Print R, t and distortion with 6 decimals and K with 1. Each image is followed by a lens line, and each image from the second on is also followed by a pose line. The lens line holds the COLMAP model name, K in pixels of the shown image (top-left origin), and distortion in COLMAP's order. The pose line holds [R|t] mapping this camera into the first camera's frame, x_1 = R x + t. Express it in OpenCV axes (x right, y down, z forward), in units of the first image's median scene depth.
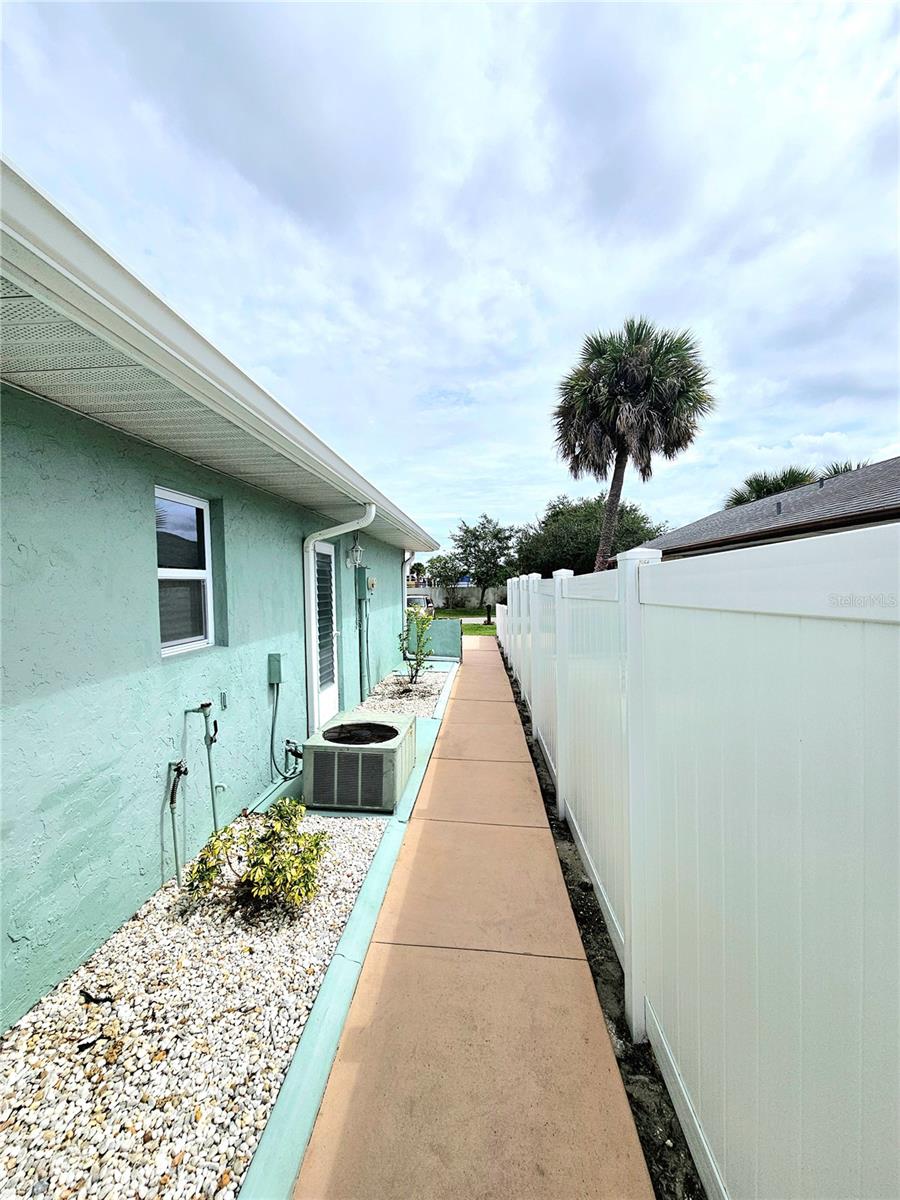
lens RADIAL K [[480.5, 0, 451.4], [0, 480.5, 597.6], [0, 0, 1]] dist [-0.001834, -0.002383]
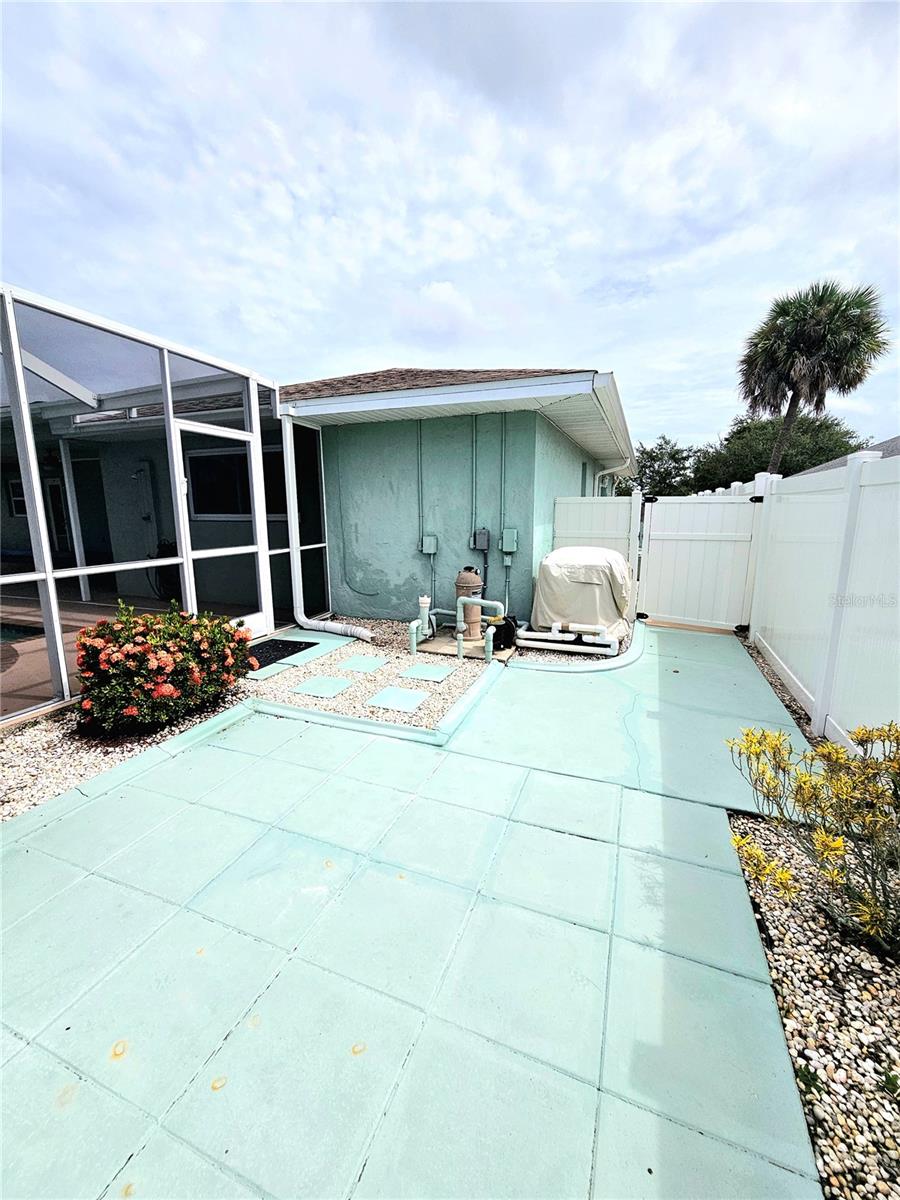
lens RADIAL K [[480.5, 0, 447.4], [0, 480.5, 603.0], [0, 0, 1]] dist [-0.001834, -0.002383]
pose [[0.949123, 0.072119, -0.306535, -0.019913], [-0.018466, 0.984493, 0.174447, 0.008429], [0.314363, -0.159911, 0.935737, -0.123897]]
